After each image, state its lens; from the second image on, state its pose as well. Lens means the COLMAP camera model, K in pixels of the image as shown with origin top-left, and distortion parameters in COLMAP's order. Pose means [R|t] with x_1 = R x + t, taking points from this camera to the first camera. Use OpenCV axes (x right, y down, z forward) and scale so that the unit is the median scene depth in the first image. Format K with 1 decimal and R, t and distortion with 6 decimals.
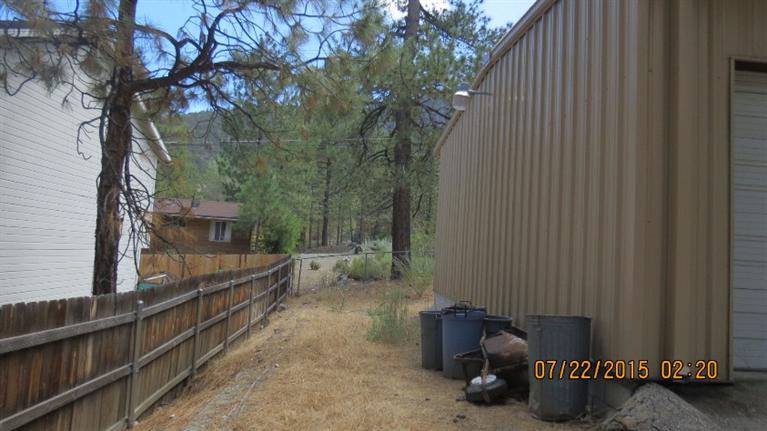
lens RADIAL K [[539.9, 0, 383.5], [0, 539.9, 215.5], [0, 0, 1]] dist [-0.034373, 0.004910]
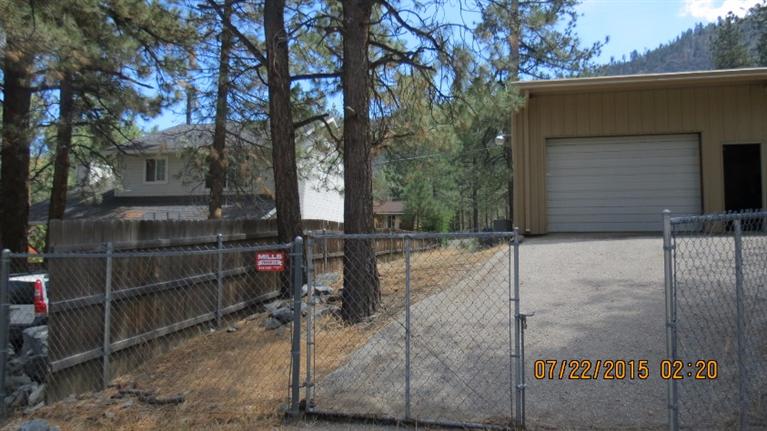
lens RADIAL K [[539.9, 0, 383.5], [0, 539.9, 215.5], [0, 0, 1]] dist [-0.034373, 0.004910]
pose [[0.952396, -0.075484, -0.295370, 0.092234], [0.077563, 0.996976, -0.004690, 0.016720], [0.294831, -0.018443, 0.955371, -0.344156]]
